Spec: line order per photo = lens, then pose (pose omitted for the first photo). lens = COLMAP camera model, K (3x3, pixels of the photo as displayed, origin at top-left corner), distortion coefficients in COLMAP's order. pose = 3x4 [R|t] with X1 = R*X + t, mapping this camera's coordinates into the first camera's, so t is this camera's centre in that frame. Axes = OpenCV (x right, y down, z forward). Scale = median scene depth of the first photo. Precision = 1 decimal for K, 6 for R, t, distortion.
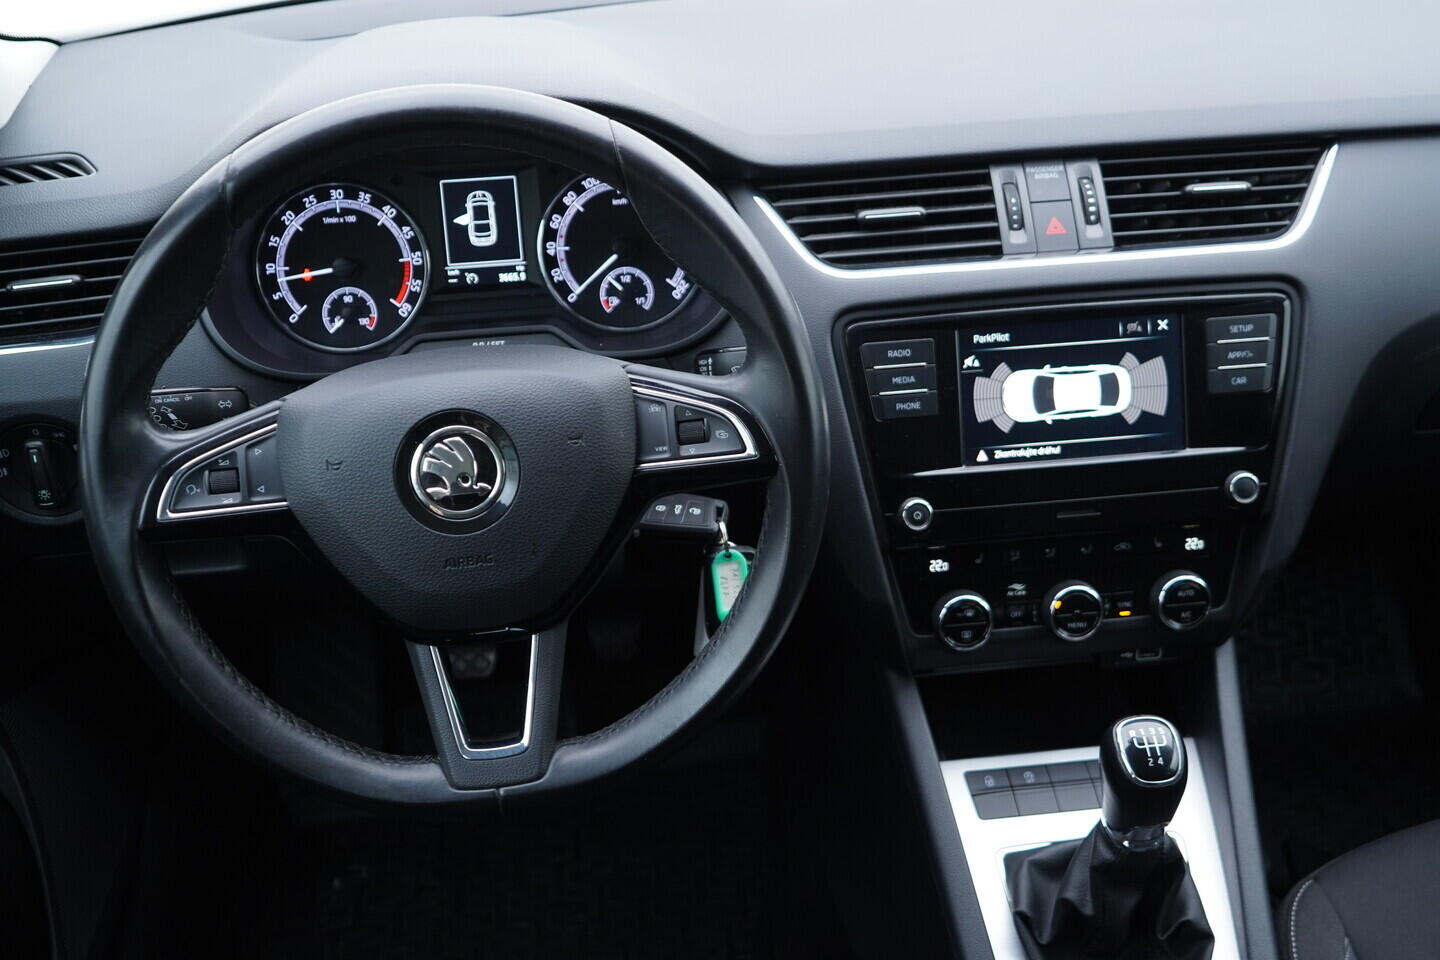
lens RADIAL K [[1503.2, 0, 720.0], [0, 1503.2, 480.0], [0, 0, 1]] dist [0.008259, -0.009536]
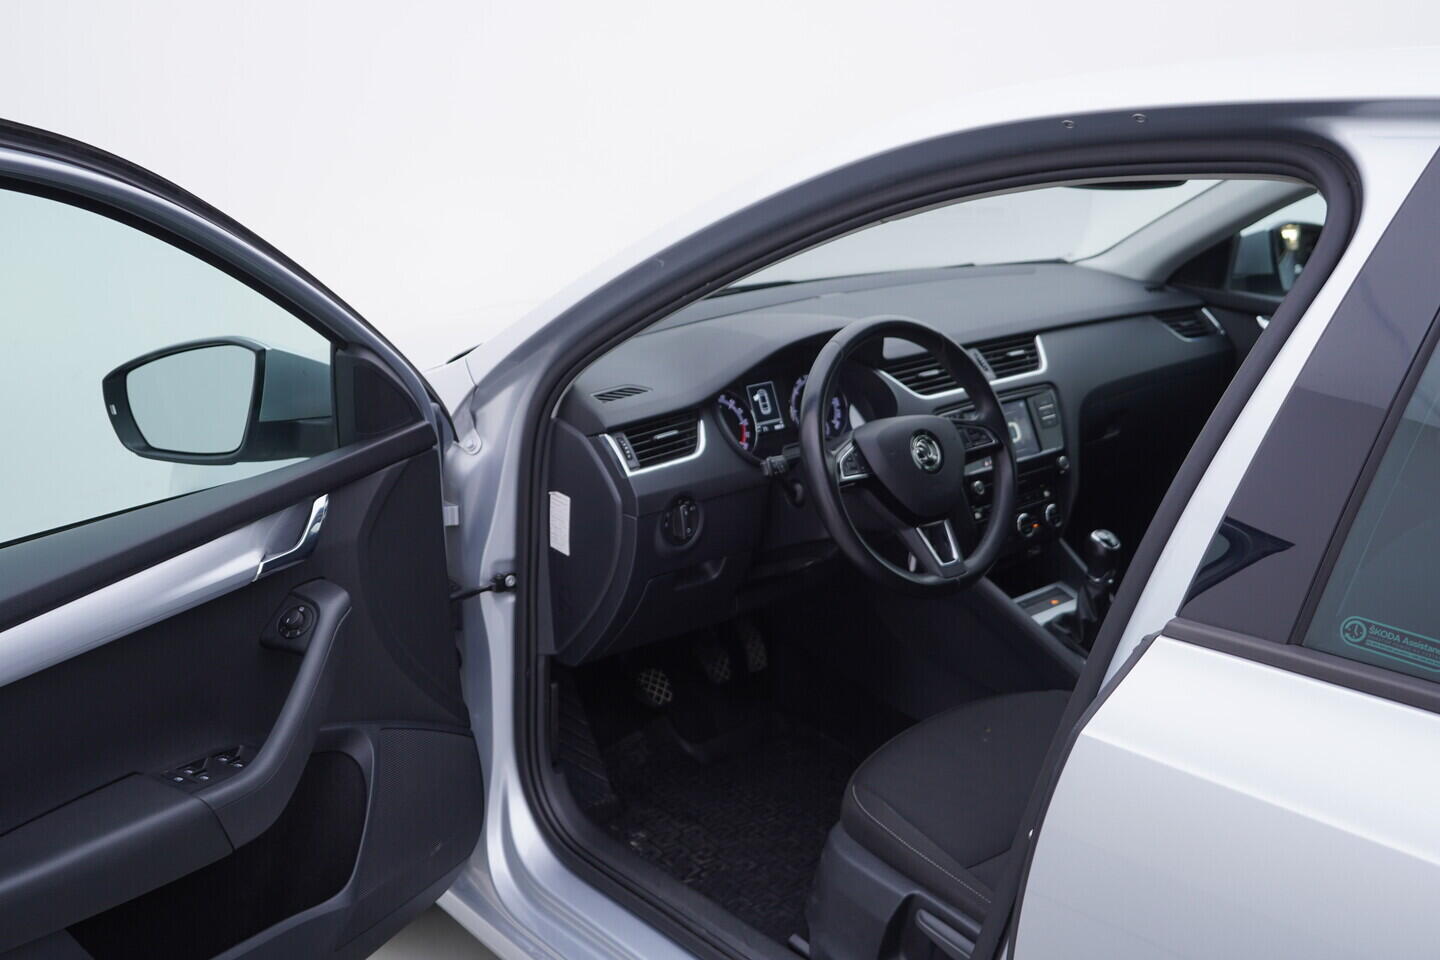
lens RADIAL K [[1503.2, 0, 720.0], [0, 1503.2, 480.0], [0, 0, 1]] dist [0.008259, -0.009536]
pose [[0.809440, -0.133775, 0.571762, -1.525703], [0.284833, 0.940930, -0.183088, 0.322700], [-0.513496, 0.311055, 0.799729, -0.685859]]
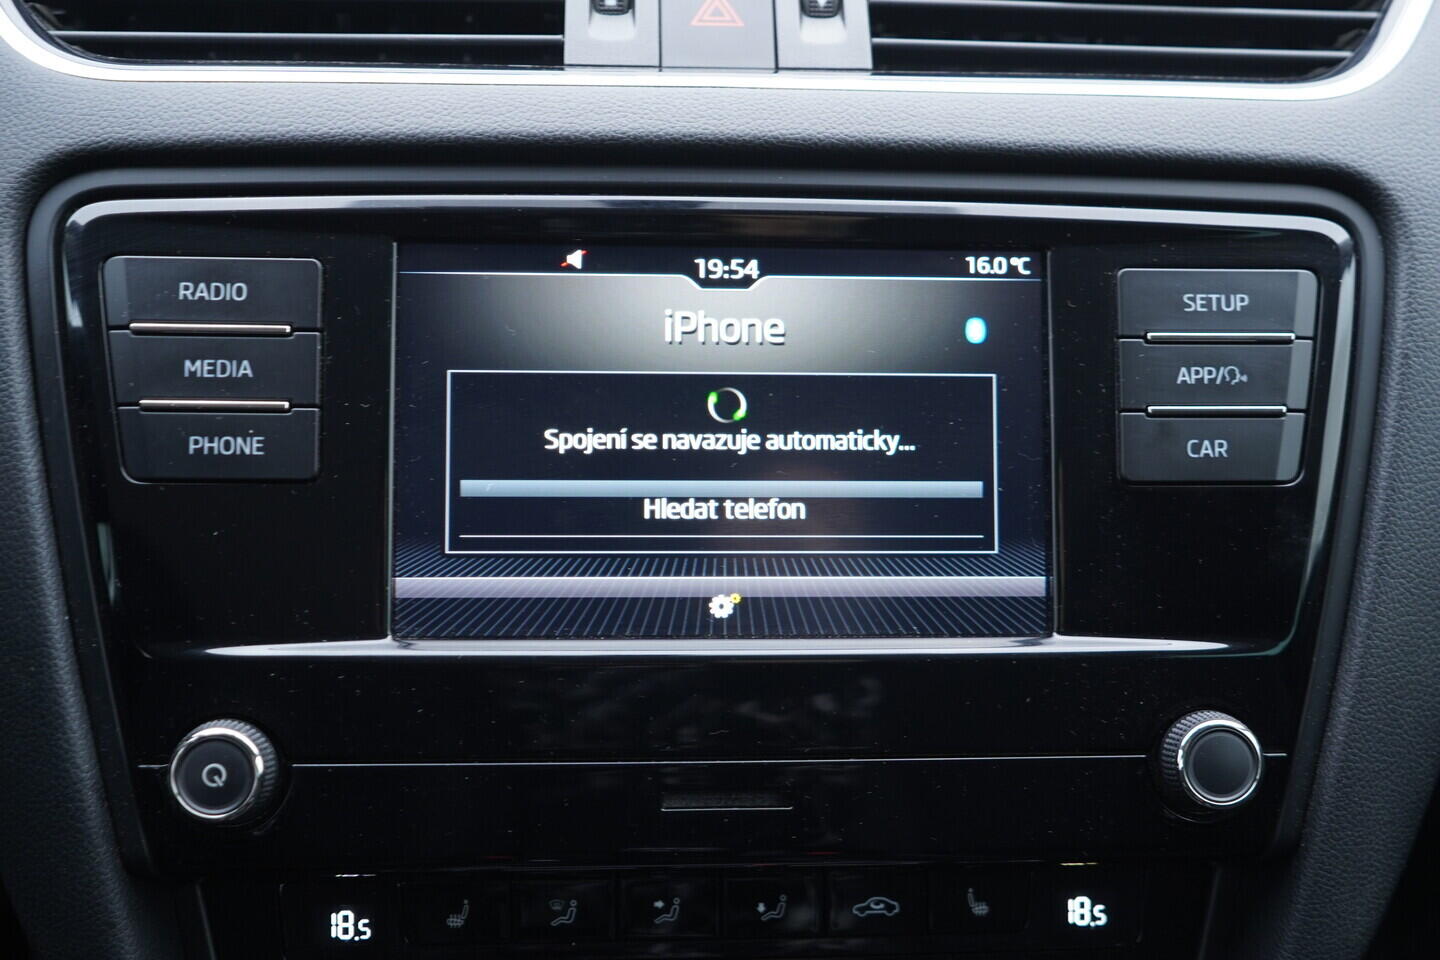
lens RADIAL K [[1503.2, 0, 720.0], [0, 1503.2, 480.0], [0, 0, 1]] dist [0.008259, -0.009536]
pose [[0.997463, 0.066867, -0.024441, 0.237809], [-0.070012, 0.983580, -0.166338, 0.007011], [0.012918, 0.167627, 0.985766, 0.646440]]
